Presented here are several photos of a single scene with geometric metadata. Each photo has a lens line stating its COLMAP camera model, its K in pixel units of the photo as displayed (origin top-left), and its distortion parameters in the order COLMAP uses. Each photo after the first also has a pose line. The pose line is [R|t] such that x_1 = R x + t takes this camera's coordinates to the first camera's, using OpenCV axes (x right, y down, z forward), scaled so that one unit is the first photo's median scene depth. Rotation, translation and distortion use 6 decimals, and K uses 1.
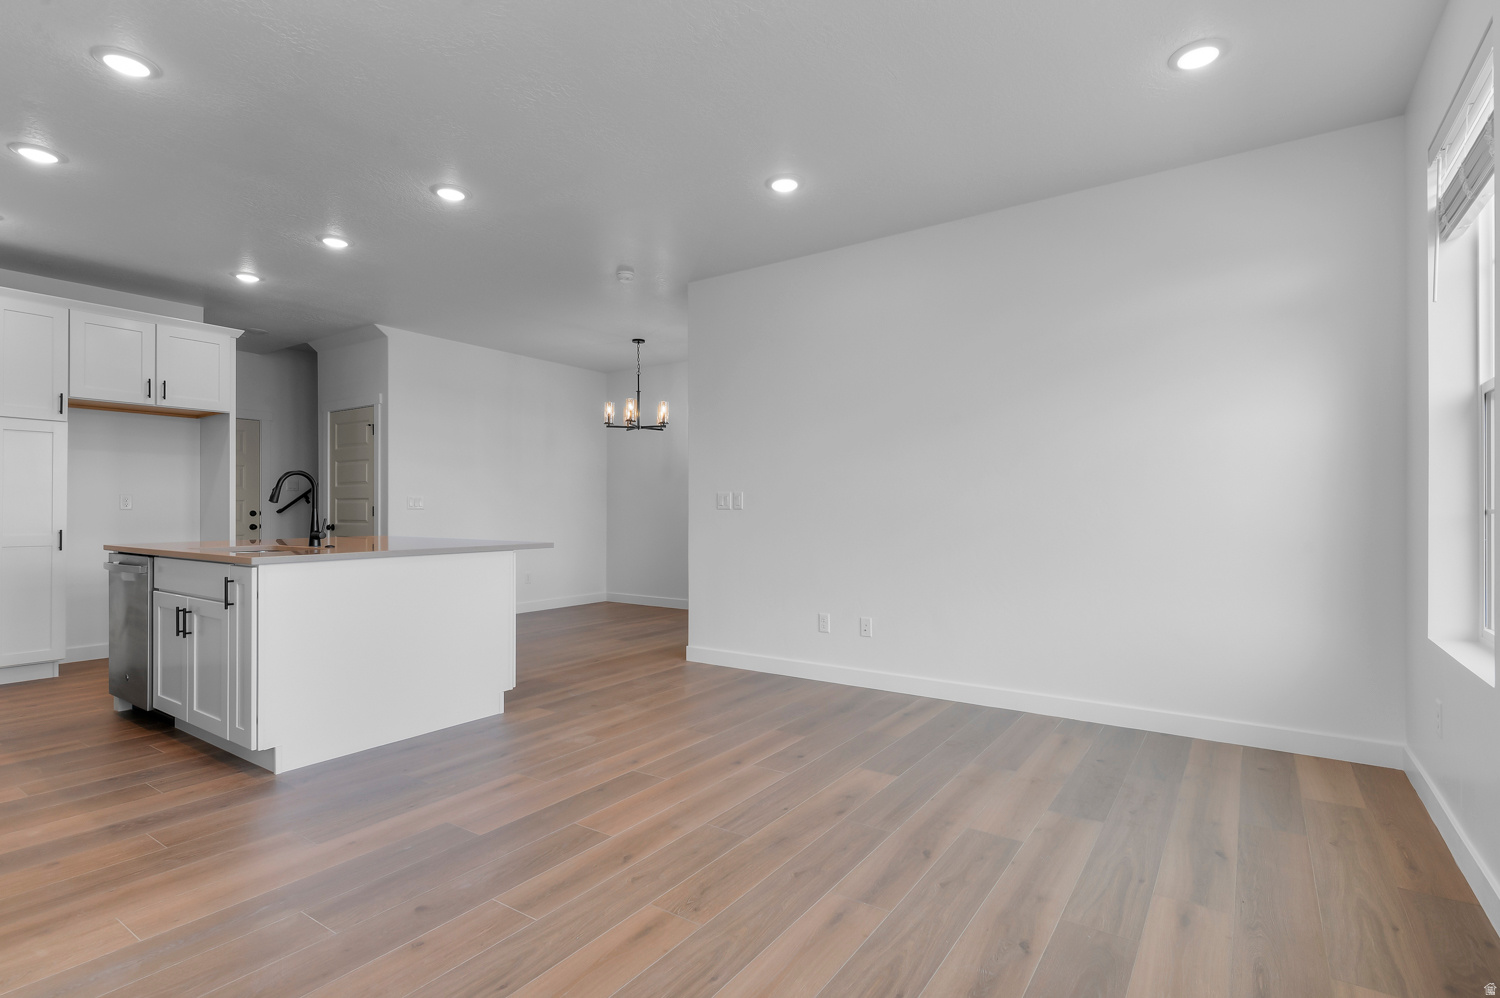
lens RADIAL K [[672.2, 0, 750.0], [0, 672.2, 499.0], [0, 0, 1]] dist [-0.000051, -0.000252]
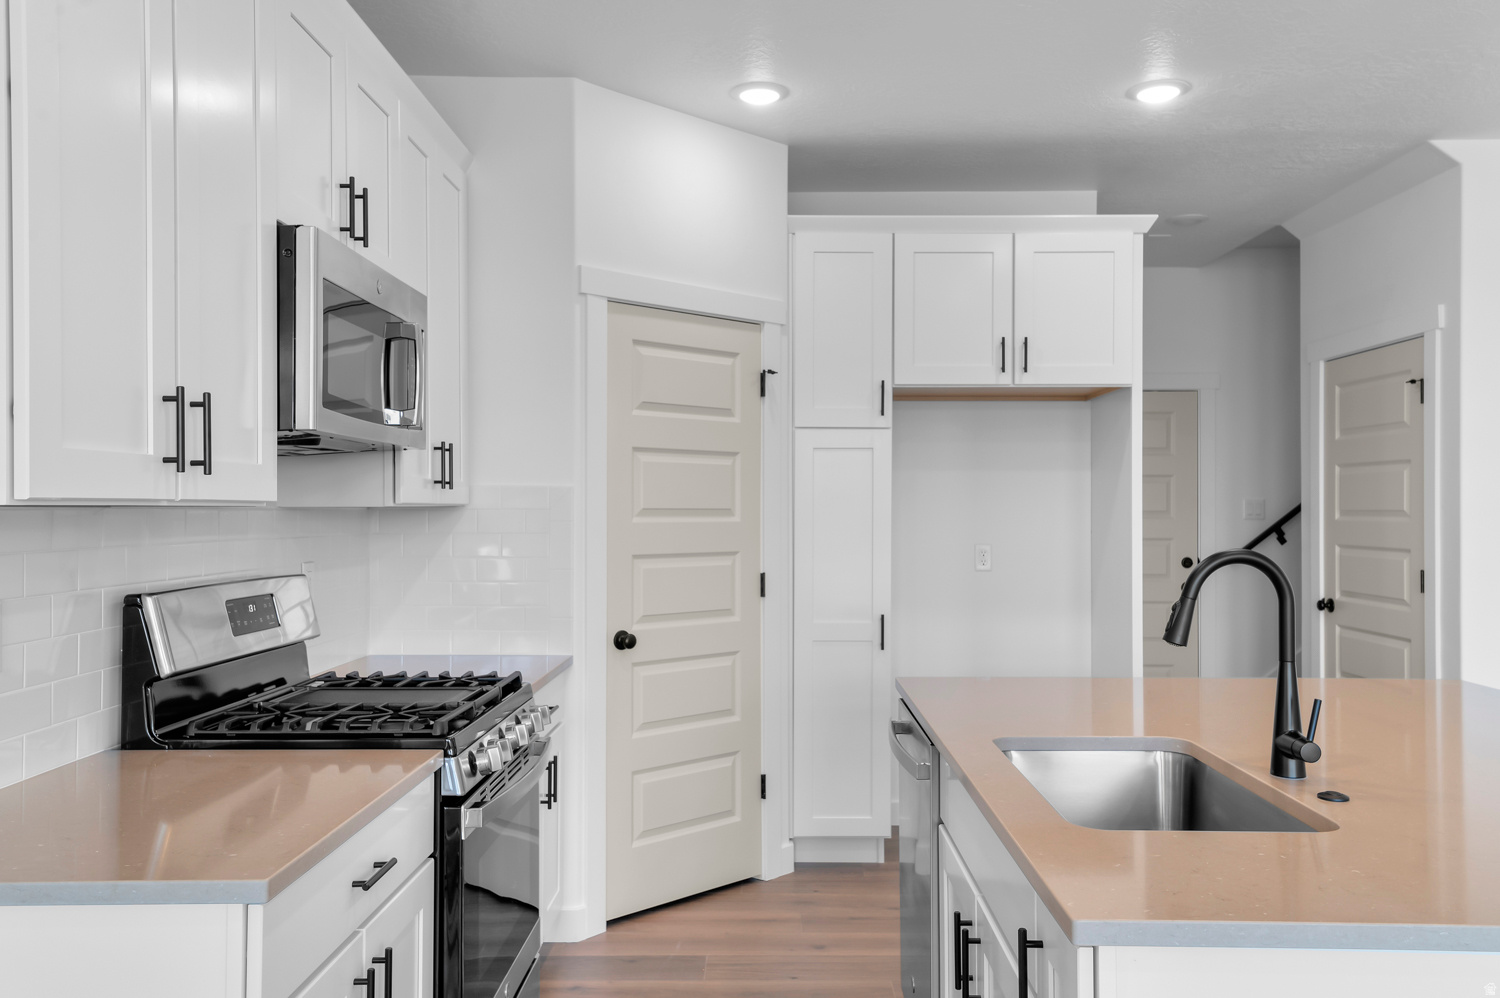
lens RADIAL K [[1186.0, 0, 750.0], [0, 1186.0, 499.0], [0, 0, 1]] dist [0.073862, -0.003081]
pose [[0.539449, -0.004375, -0.842007, -0.180684], [0.000083, 0.999987, -0.005142, -0.039803], [0.842018, 0.002704, 0.539442, 0.284571]]
